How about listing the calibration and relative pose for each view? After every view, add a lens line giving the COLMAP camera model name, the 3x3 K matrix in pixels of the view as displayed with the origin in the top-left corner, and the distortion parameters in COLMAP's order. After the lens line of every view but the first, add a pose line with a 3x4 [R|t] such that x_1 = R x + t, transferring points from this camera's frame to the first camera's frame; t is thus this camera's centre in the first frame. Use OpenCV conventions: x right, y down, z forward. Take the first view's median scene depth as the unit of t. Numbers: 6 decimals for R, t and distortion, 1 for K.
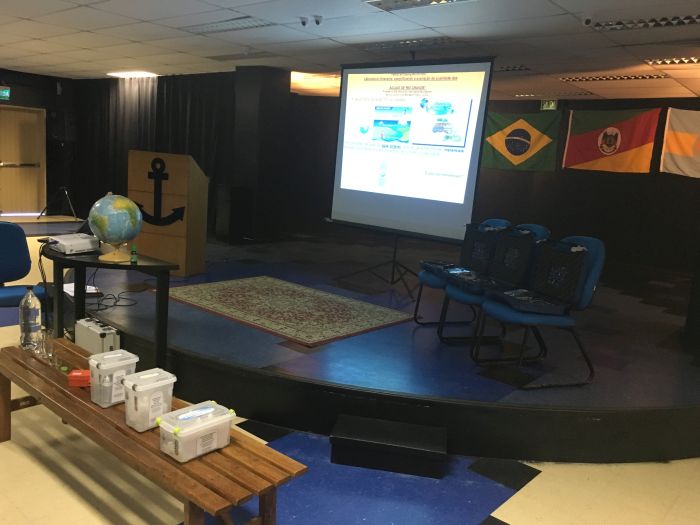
lens RADIAL K [[588.0, 0, 351.0], [0, 588.0, 263.0], [0, 0, 1]] dist [0.018674, -0.004666]
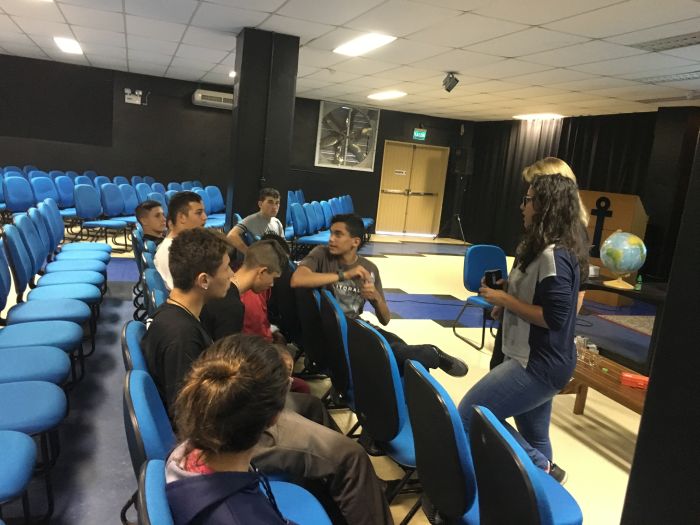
lens RADIAL K [[588.0, 0, 349.4], [0, 588.0, 262.7], [0, 0, 1]] dist [0.018674, -0.004666]
pose [[0.864085, 0.092025, -0.494862, -0.102597], [-0.115456, 0.993169, -0.016910, 0.010610], [0.489926, 0.071746, 0.868807, -0.108050]]
